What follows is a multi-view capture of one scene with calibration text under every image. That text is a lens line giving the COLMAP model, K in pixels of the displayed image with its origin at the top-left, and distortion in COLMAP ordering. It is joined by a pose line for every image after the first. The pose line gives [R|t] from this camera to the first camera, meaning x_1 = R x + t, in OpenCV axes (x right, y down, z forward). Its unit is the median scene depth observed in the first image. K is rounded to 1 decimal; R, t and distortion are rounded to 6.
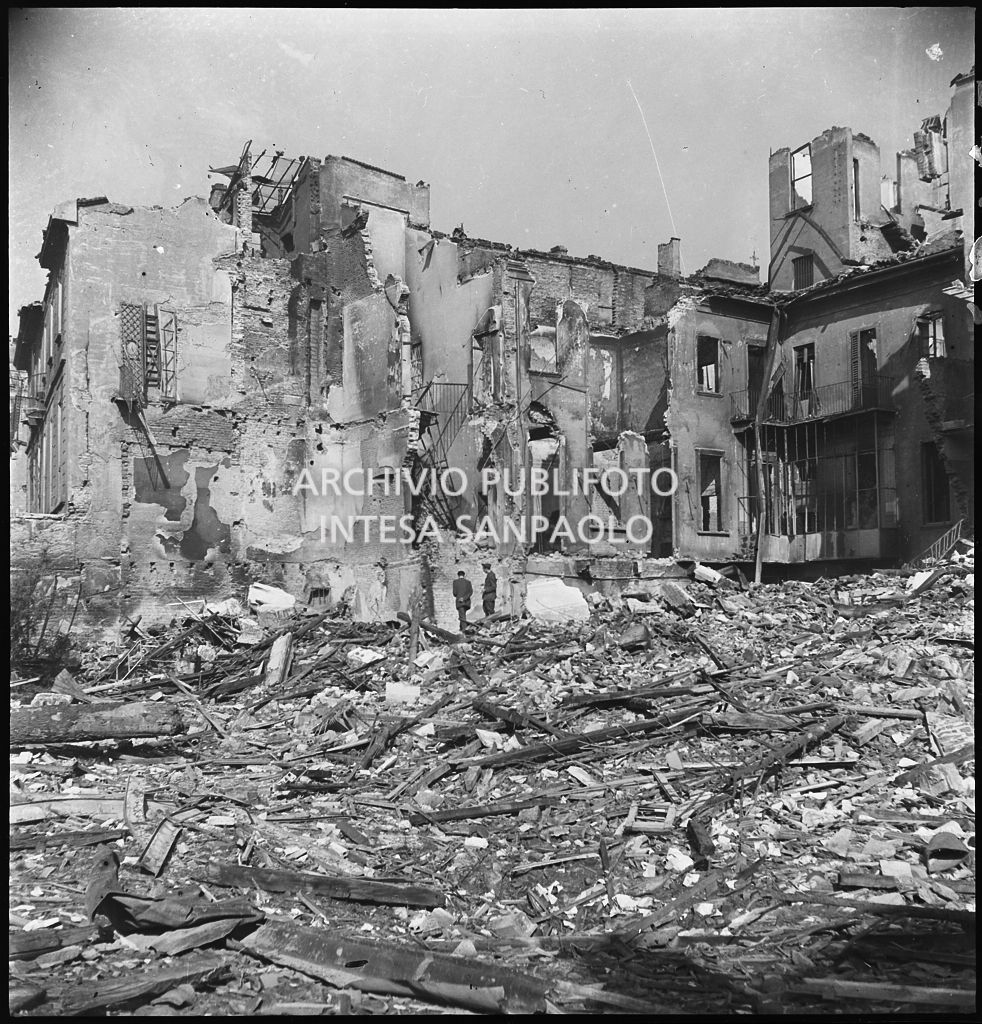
lens RADIAL K [[1260.2, 0, 491.2], [0, 1260.2, 540.3], [0, 0, 1]] dist [0.026564, -0.144832]
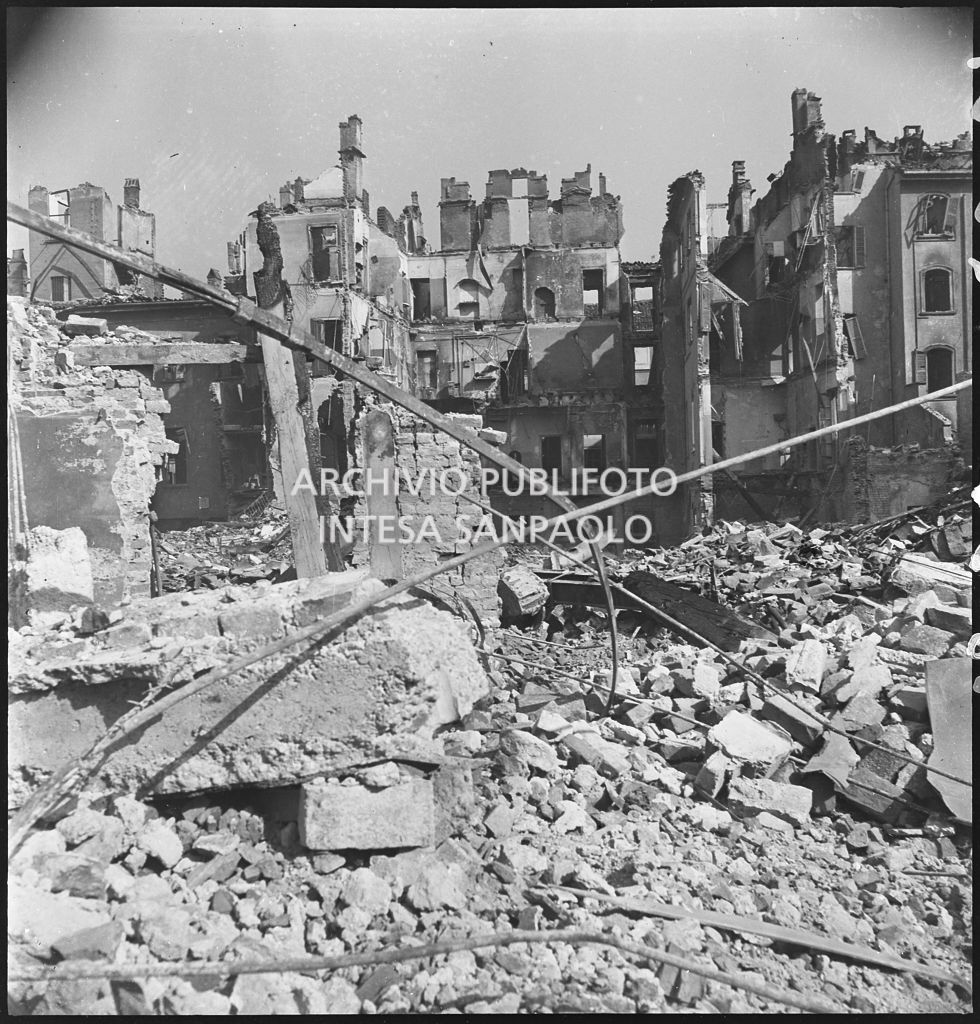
lens RADIAL K [[1270.7, 0, 490.9], [0, 1270.7, 518.0], [0, 0, 1]] dist [0.019015, -0.101449]
pose [[0.651643, -0.015298, 0.758371, -0.532062], [-0.022115, 0.998988, 0.039154, -0.041069], [-0.758203, -0.042286, 0.650646, -0.236725]]
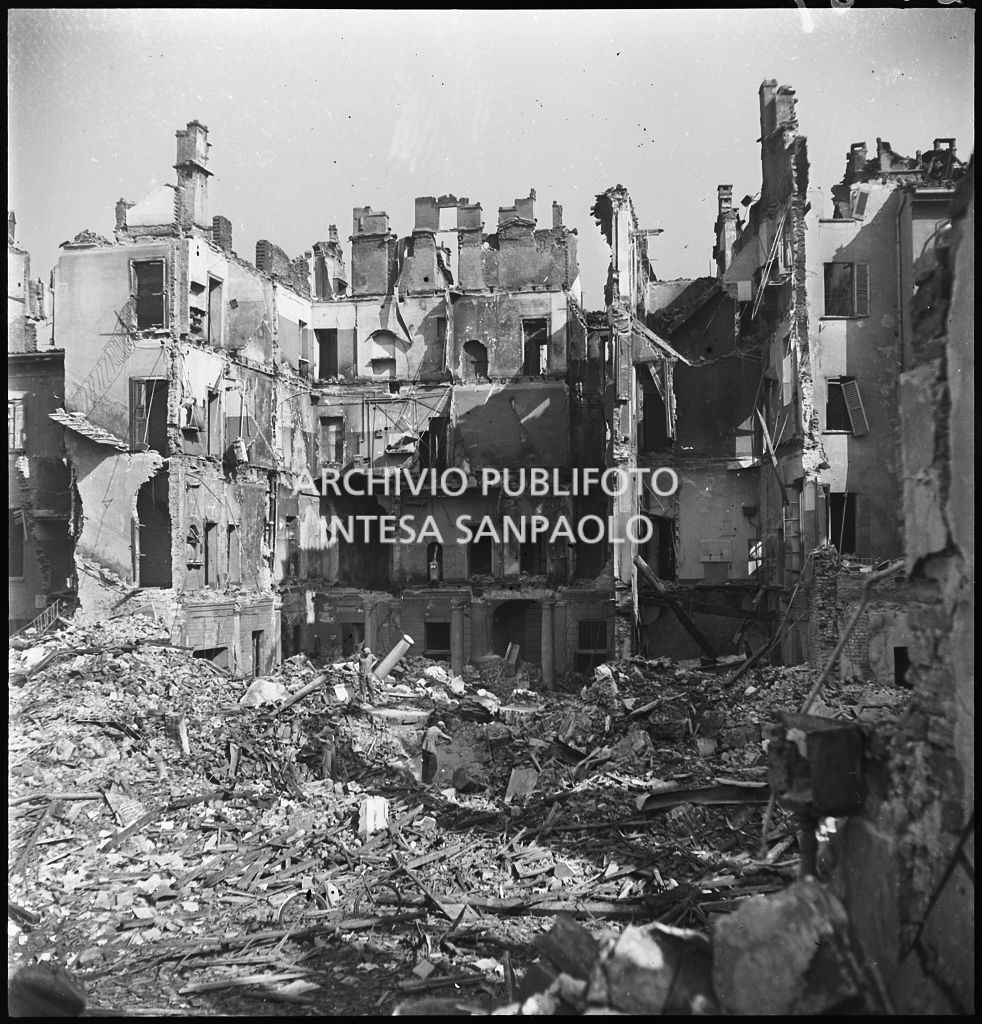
lens RADIAL K [[1270.7, 0, 491.9], [0, 1270.7, 518.0], [0, 0, 1]] dist [0.019015, -0.101449]
pose [[0.712361, 0.029023, 0.701213, -0.168329], [-0.039517, 0.999218, -0.001212, -0.087652], [-0.700700, -0.026846, 0.712951, -0.172195]]
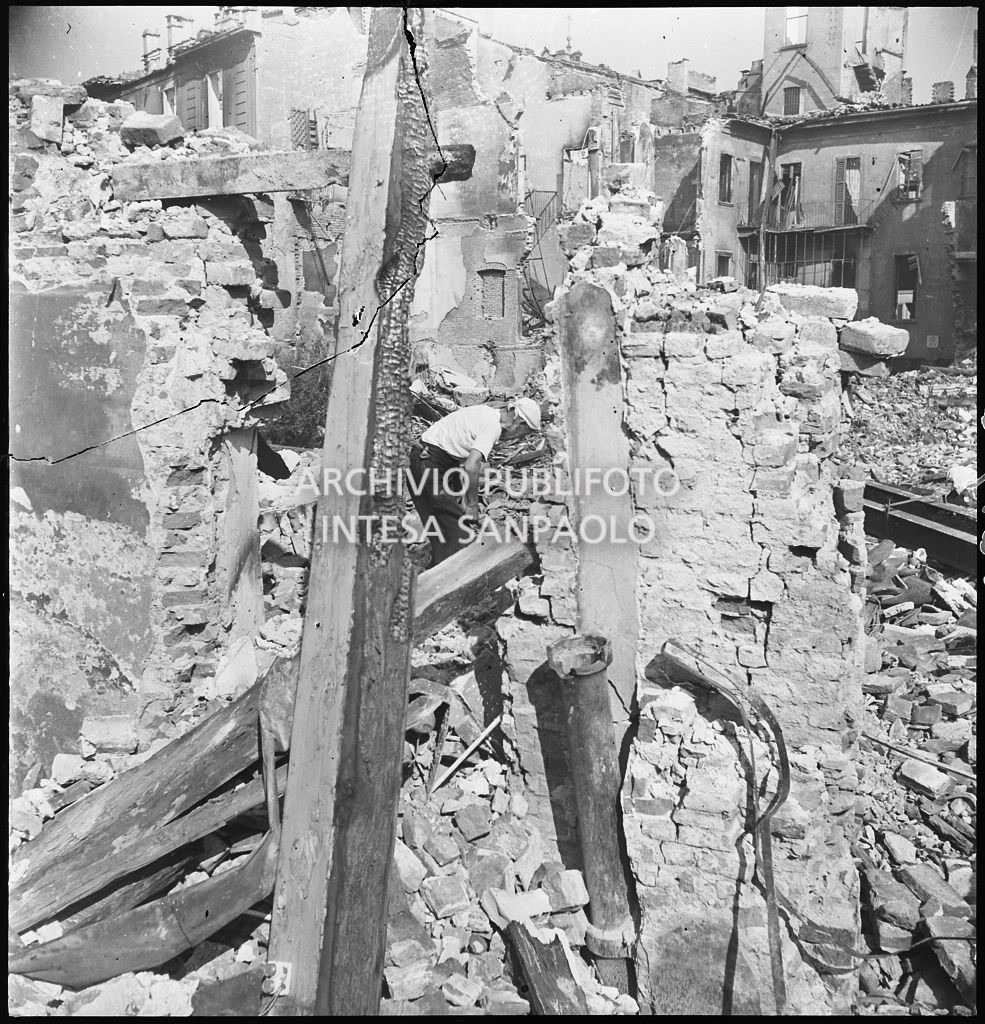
lens RADIAL K [[1277.9, 0, 492.5], [0, 1277.9, 512.0], [0, 0, 1]] dist [0.074456, -0.255936]
pose [[0.964028, -0.019470, 0.265087, -0.412124], [-0.031003, 0.982270, 0.184890, -0.051375], [-0.263987, -0.186457, 0.946332, -0.176690]]
